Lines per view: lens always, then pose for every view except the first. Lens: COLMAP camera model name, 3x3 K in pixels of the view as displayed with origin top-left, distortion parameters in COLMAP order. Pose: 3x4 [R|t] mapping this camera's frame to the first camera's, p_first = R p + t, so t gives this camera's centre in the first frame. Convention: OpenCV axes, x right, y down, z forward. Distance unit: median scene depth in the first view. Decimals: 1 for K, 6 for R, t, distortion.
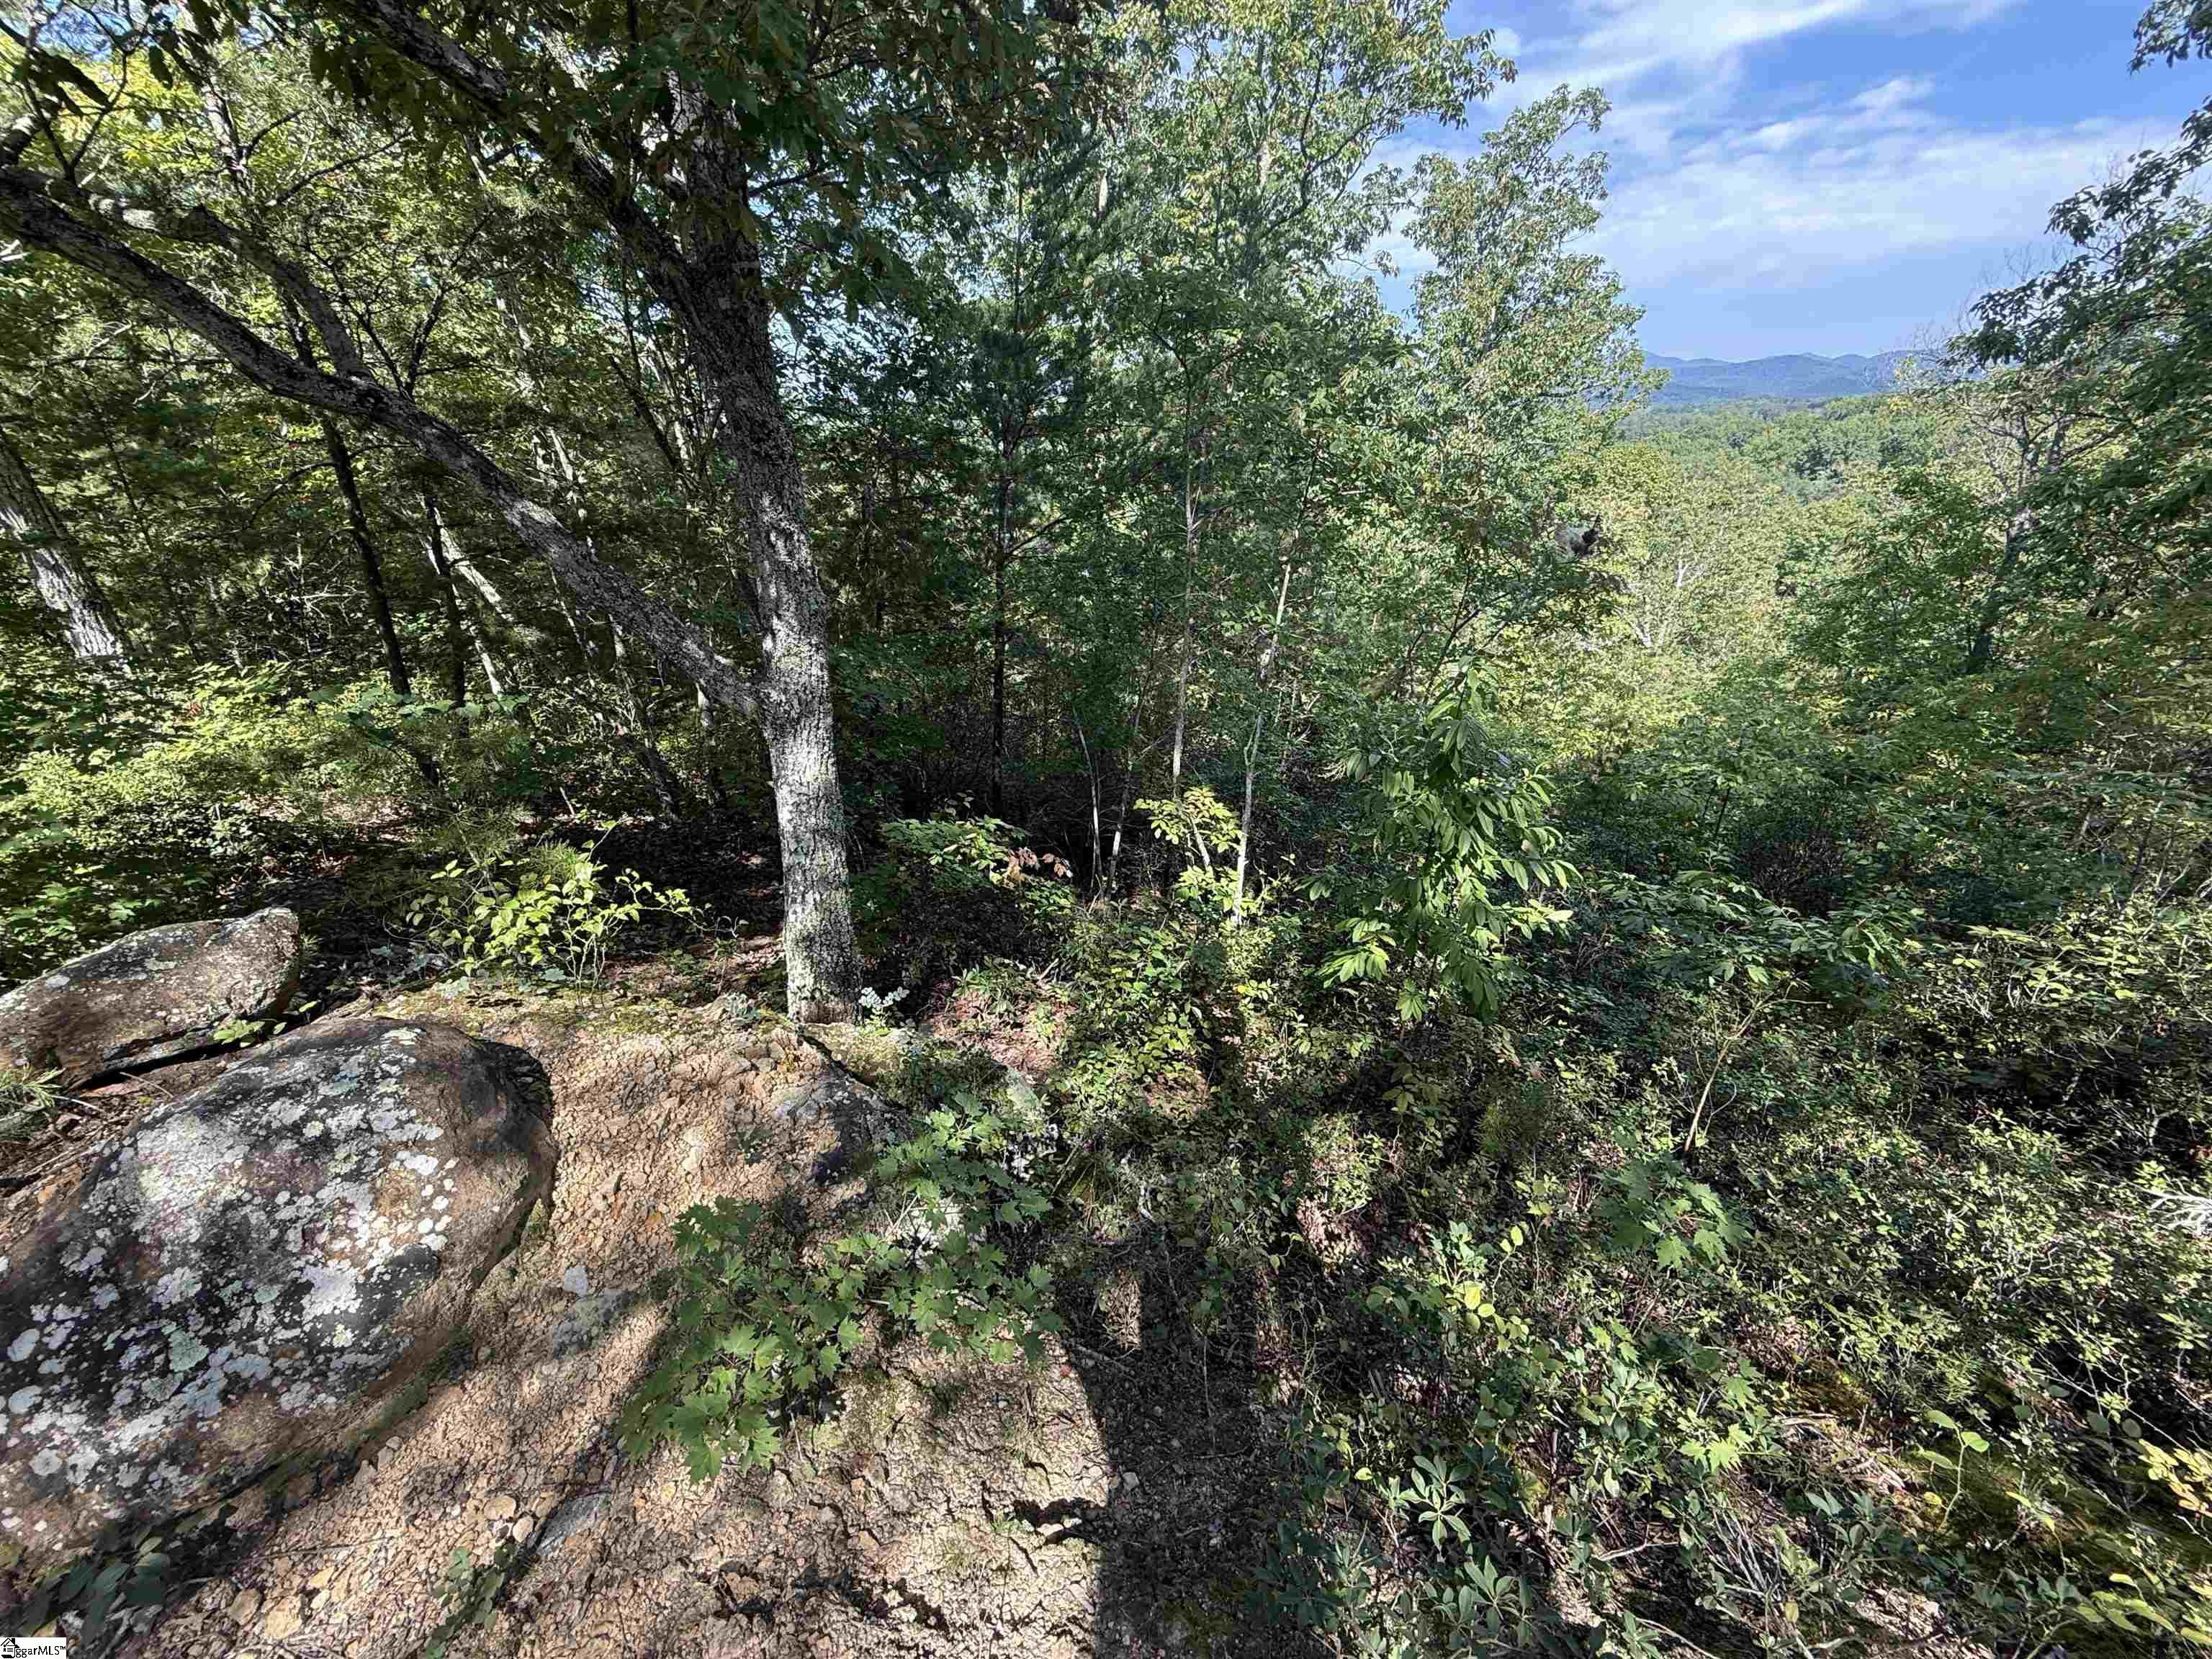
lens RADIAL K [[870.0, 0, 1095.6], [0, 870.0, 825.1], [0, 0, 1]] dist [0.000571, -0.001917]
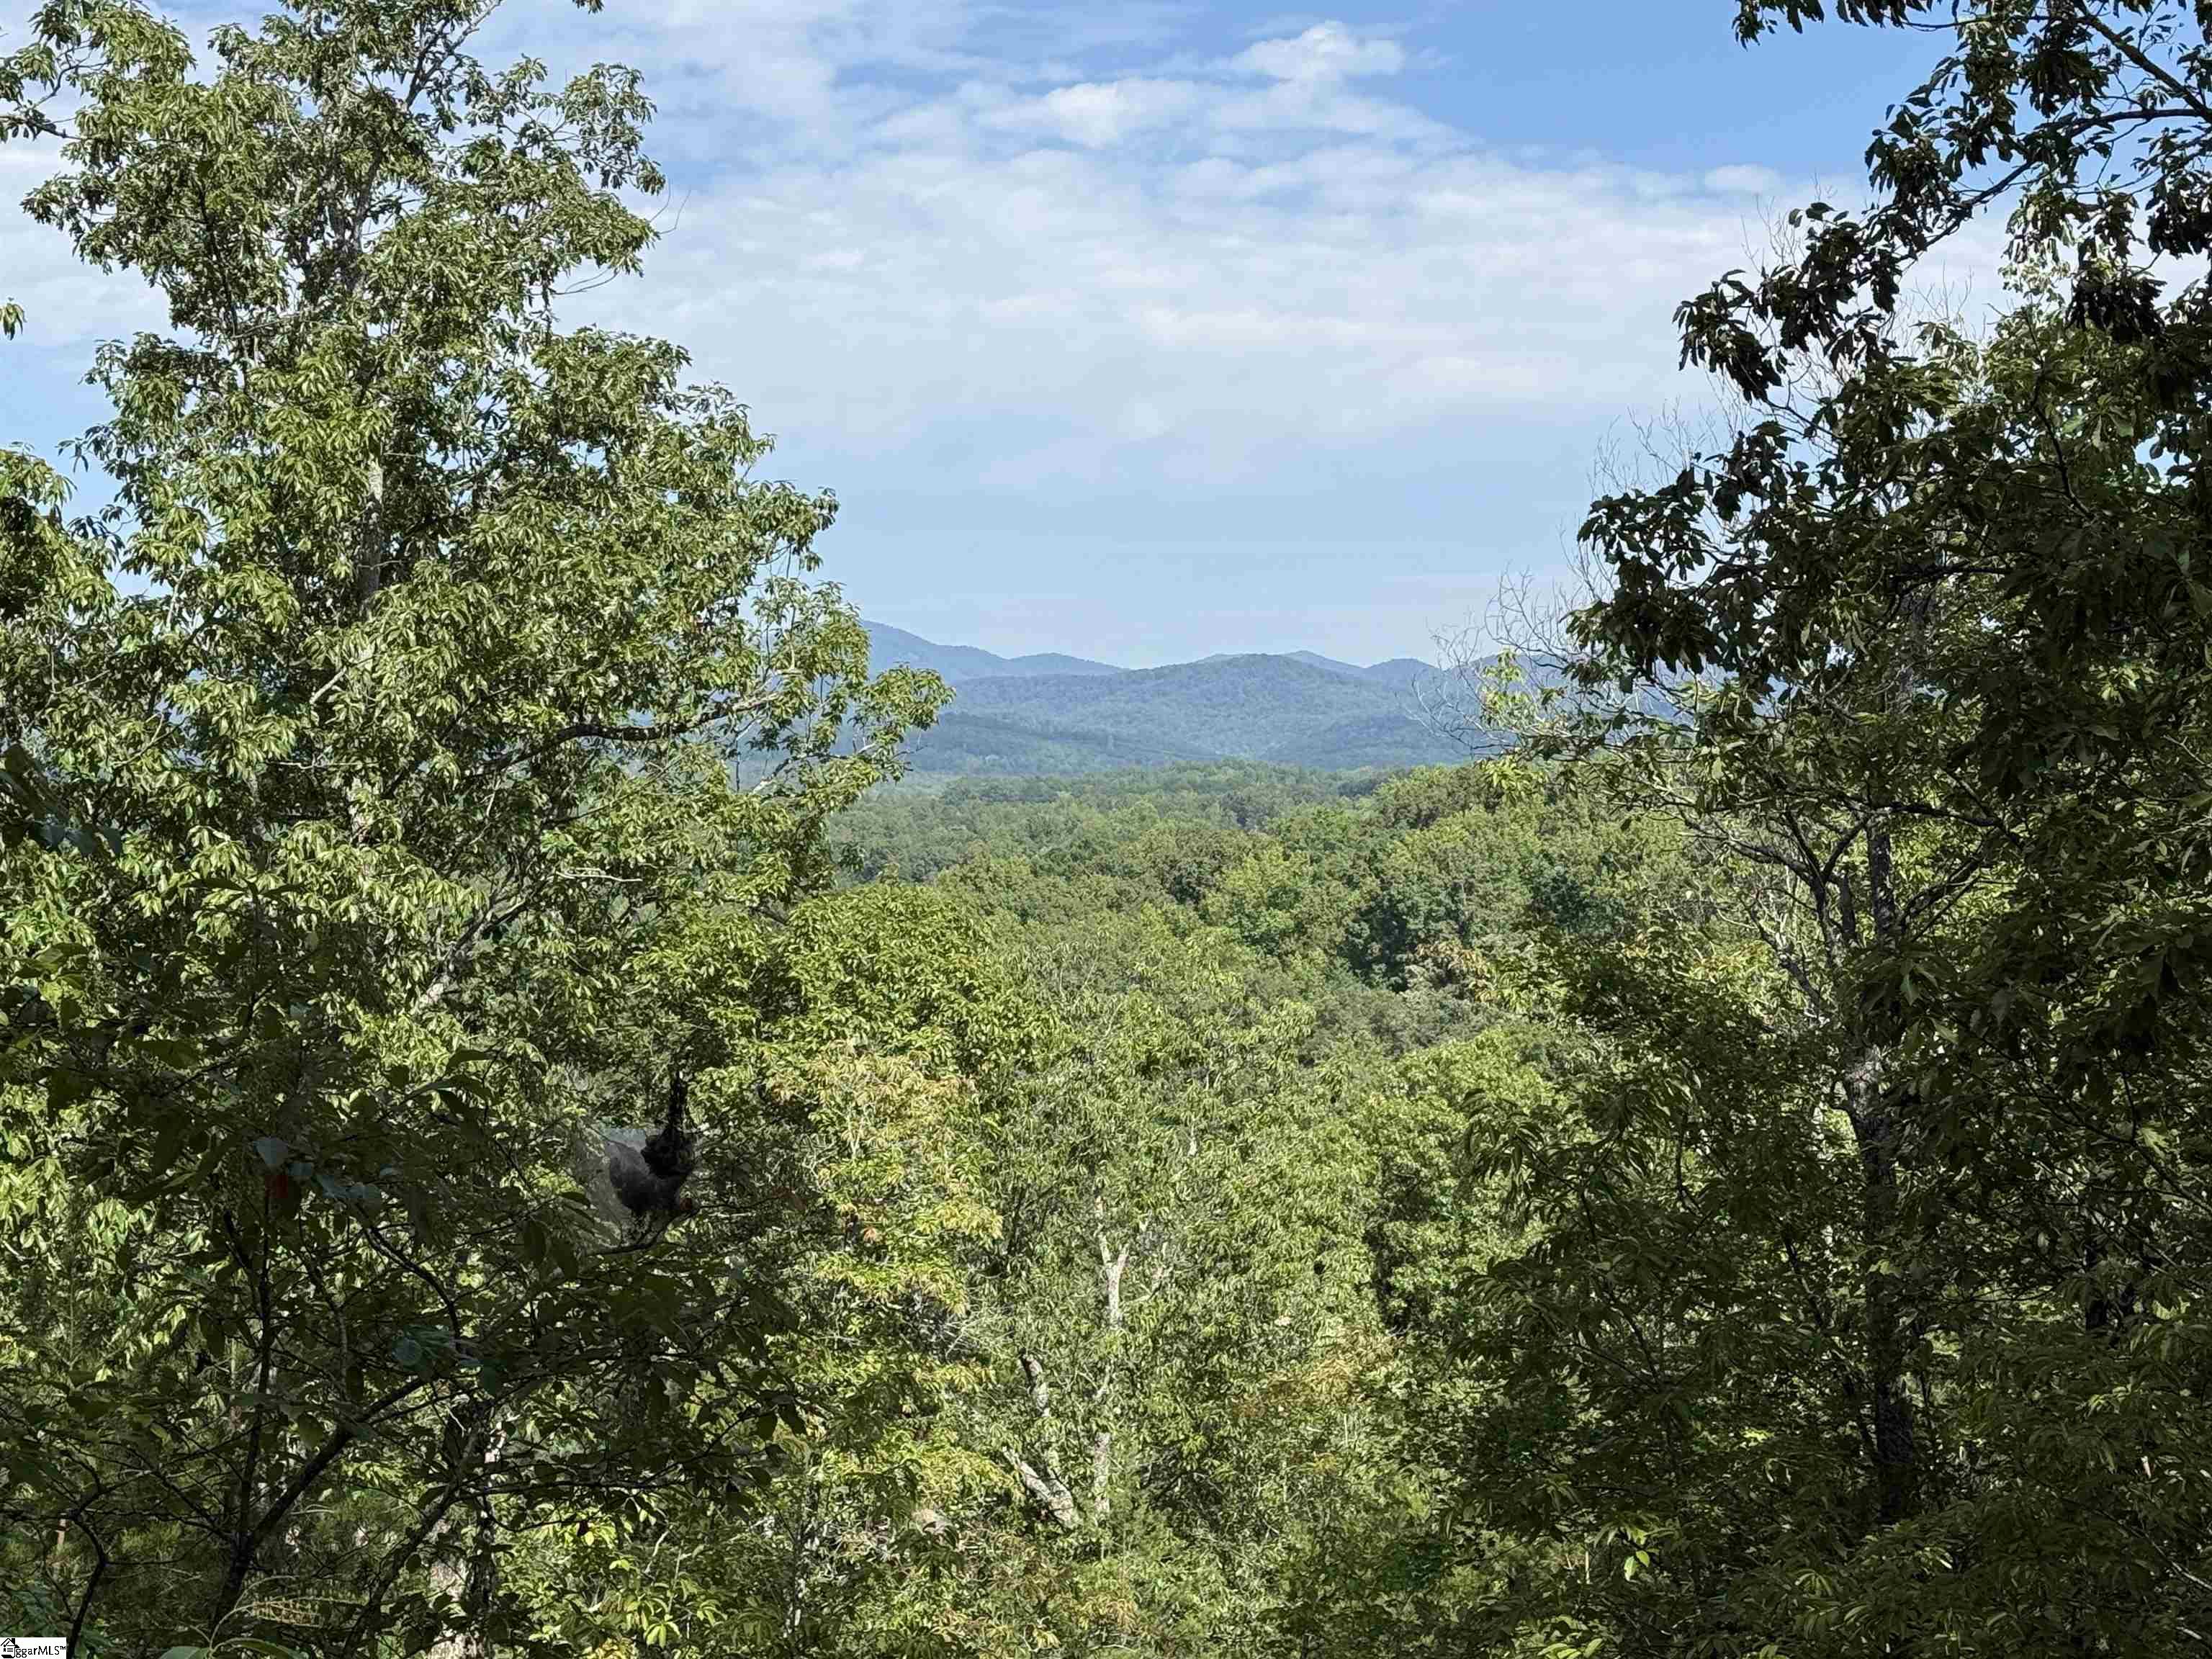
lens RADIAL K [[3472.6, 0, 1106.0], [0, 3472.6, 829.5], [0, 0, 1]] dist [0.147944, -0.184730]
pose [[0.841706, 0.012332, 0.539795, 0.023905], [0.213764, 0.910440, -0.354124, -0.002966], [-0.495818, 0.413457, 0.763687, 0.014743]]
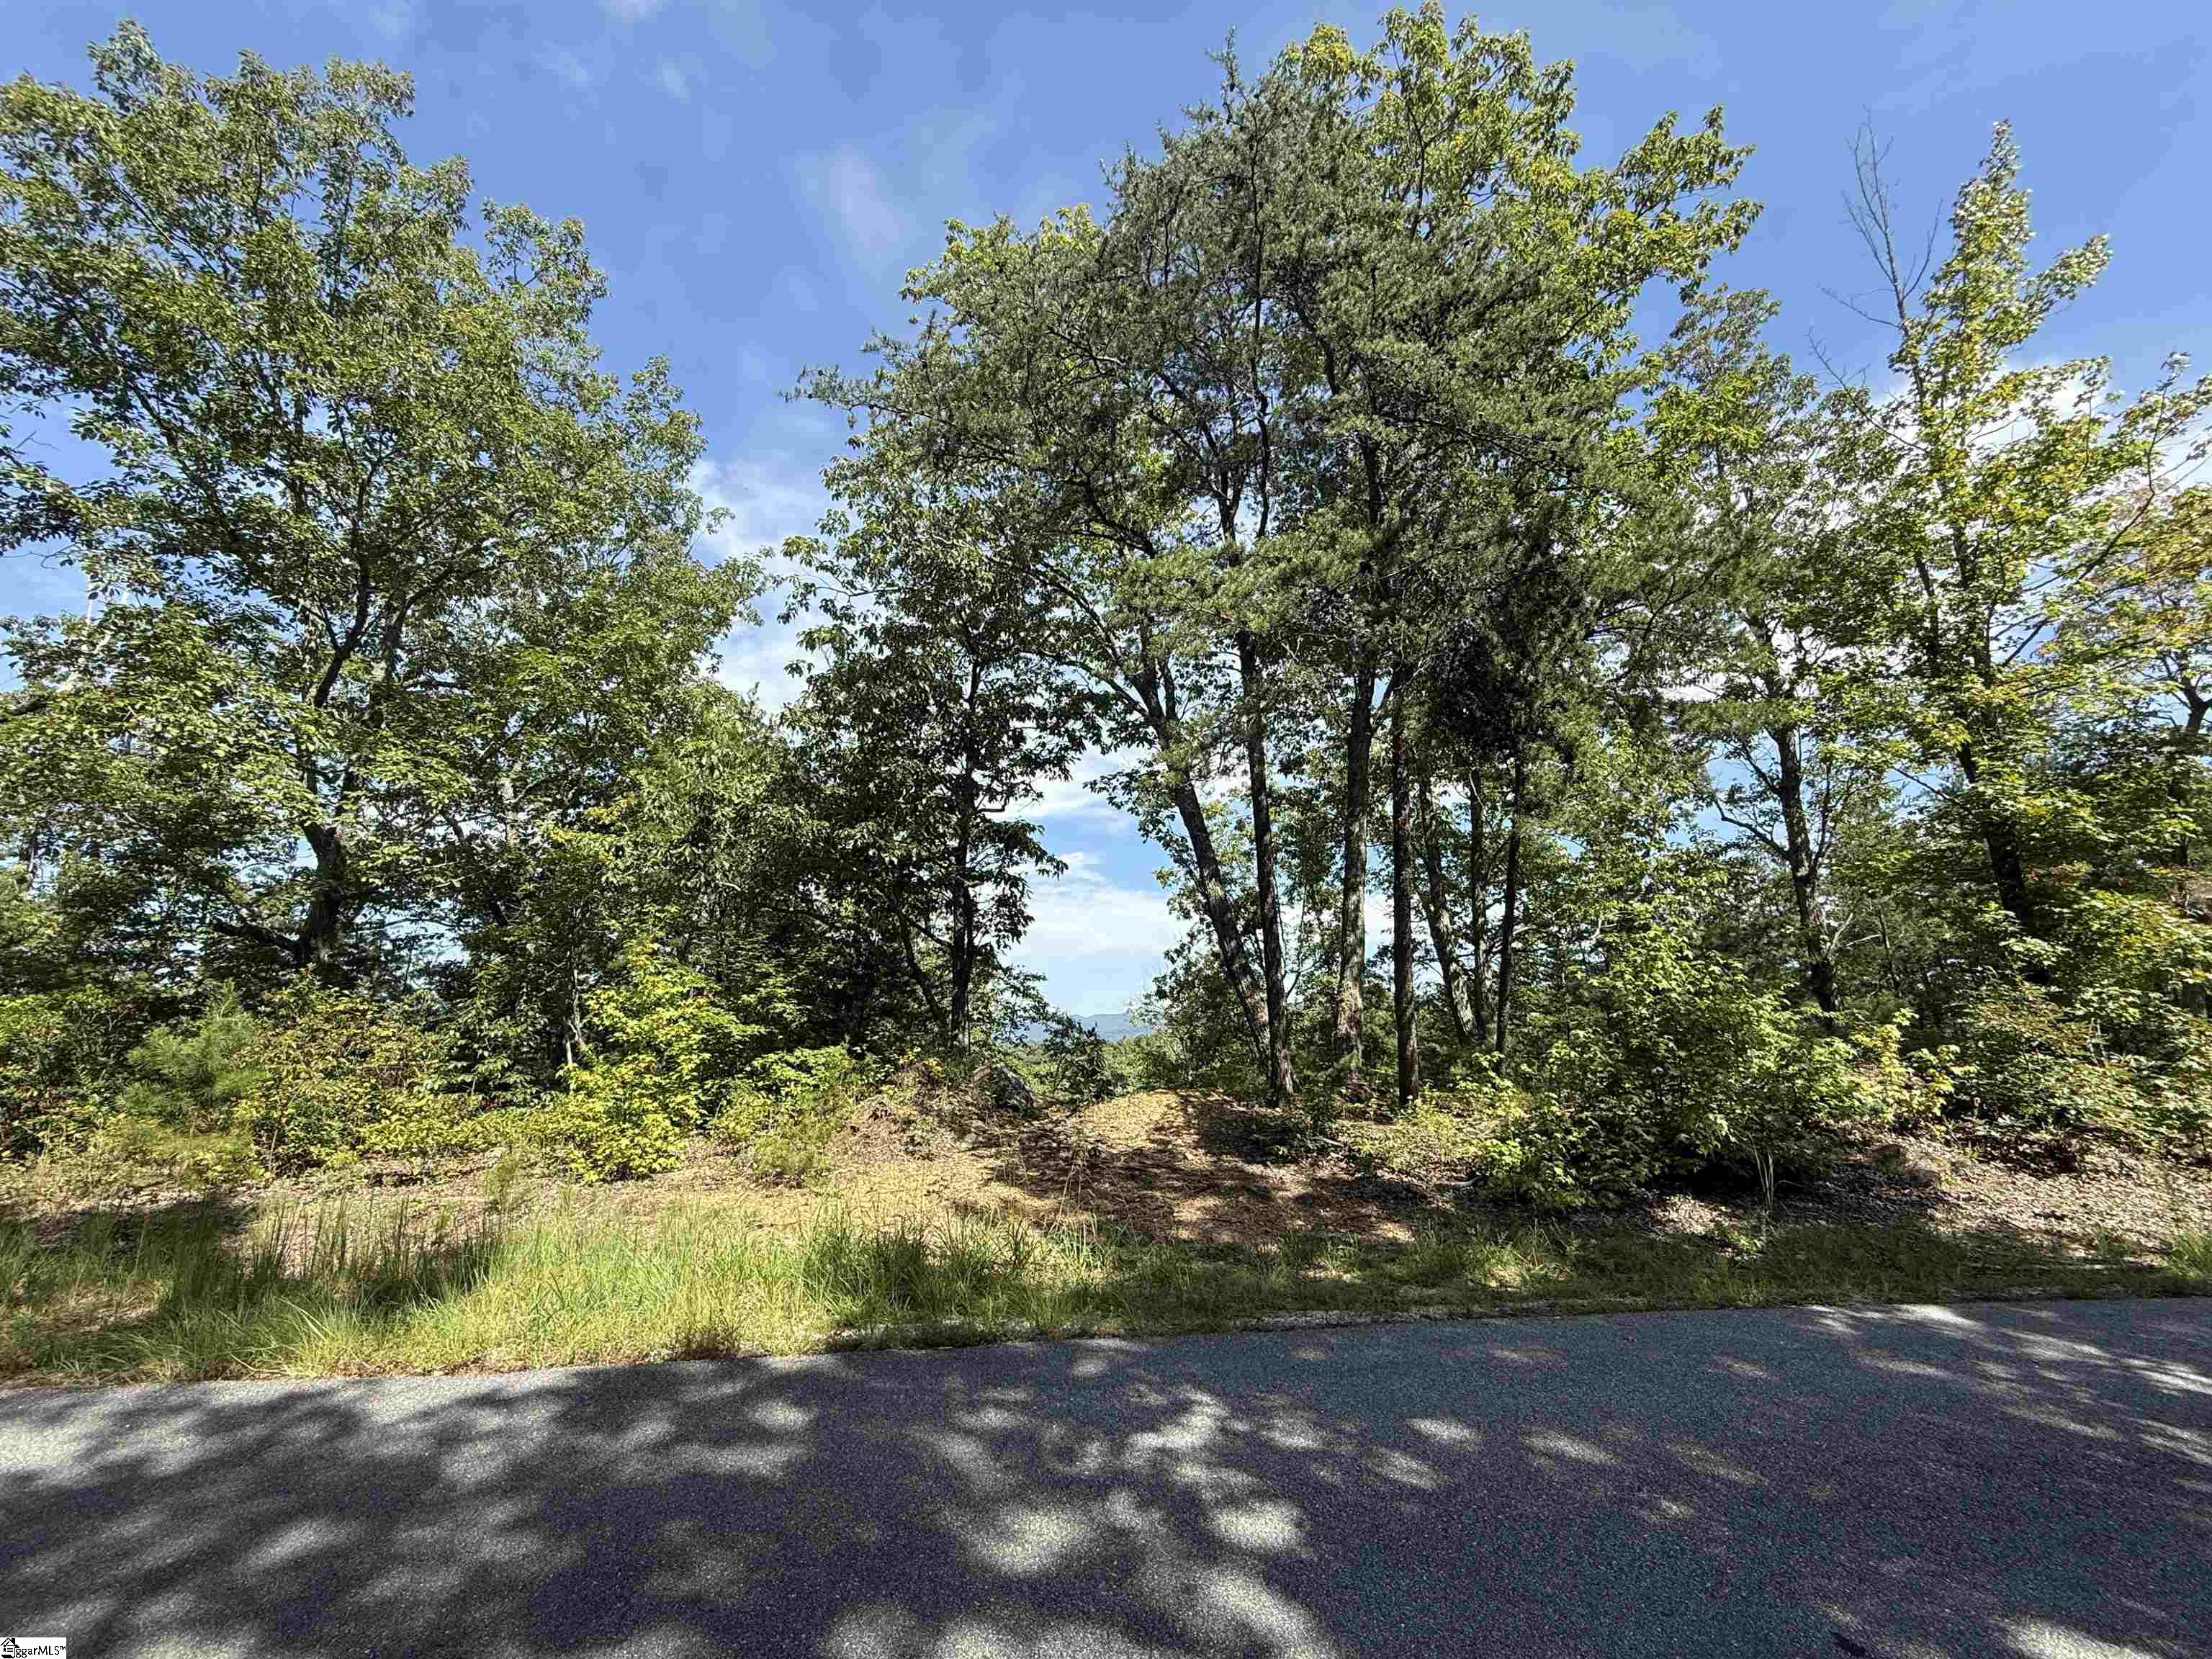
lens RADIAL K [[870.0, 0, 1095.6], [0, 870.0, 825.1], [0, 0, 1]] dist [0.000571, -0.001917]
pose [[0.777814, 0.187129, 0.599991, -0.421918], [0.236124, 0.797705, -0.554899, 0.239885], [-0.582453, 0.573280, 0.576280, -0.371681]]
